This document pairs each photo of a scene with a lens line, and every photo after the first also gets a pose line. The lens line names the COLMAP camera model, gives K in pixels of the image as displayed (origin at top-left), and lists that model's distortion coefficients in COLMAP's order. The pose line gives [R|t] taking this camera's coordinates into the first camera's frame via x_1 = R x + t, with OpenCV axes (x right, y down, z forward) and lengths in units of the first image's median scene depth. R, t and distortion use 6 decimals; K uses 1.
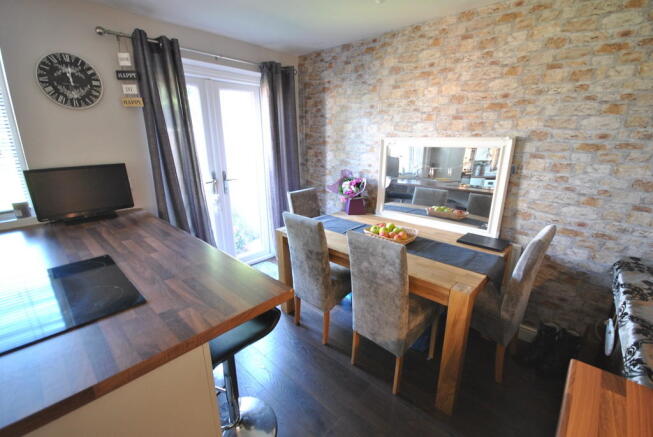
lens RADIAL K [[291.7, 0, 327.8], [0, 291.7, 218.3], [0, 0, 1]] dist [-0.004777, -0.000843]
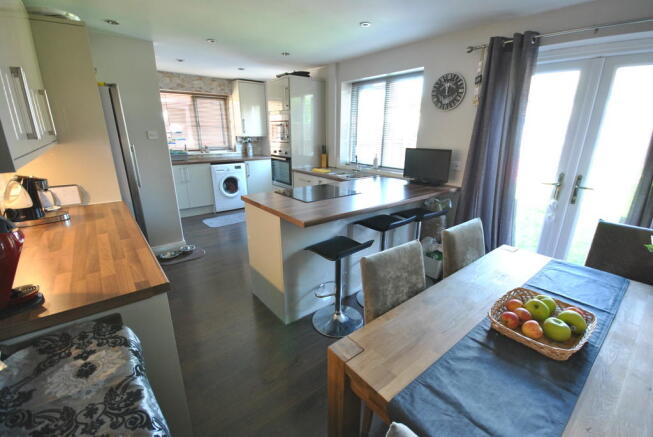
lens RADIAL K [[291.7, 0, 327.7], [0, 291.7, 218.3], [0, 0, 1]] dist [-0.004777, -0.000843]
pose [[-0.129576, 0.294172, -0.946928, 0.781008], [-0.270042, 0.908413, 0.319159, -0.195489], [0.954090, 0.297066, -0.038269, 0.661665]]
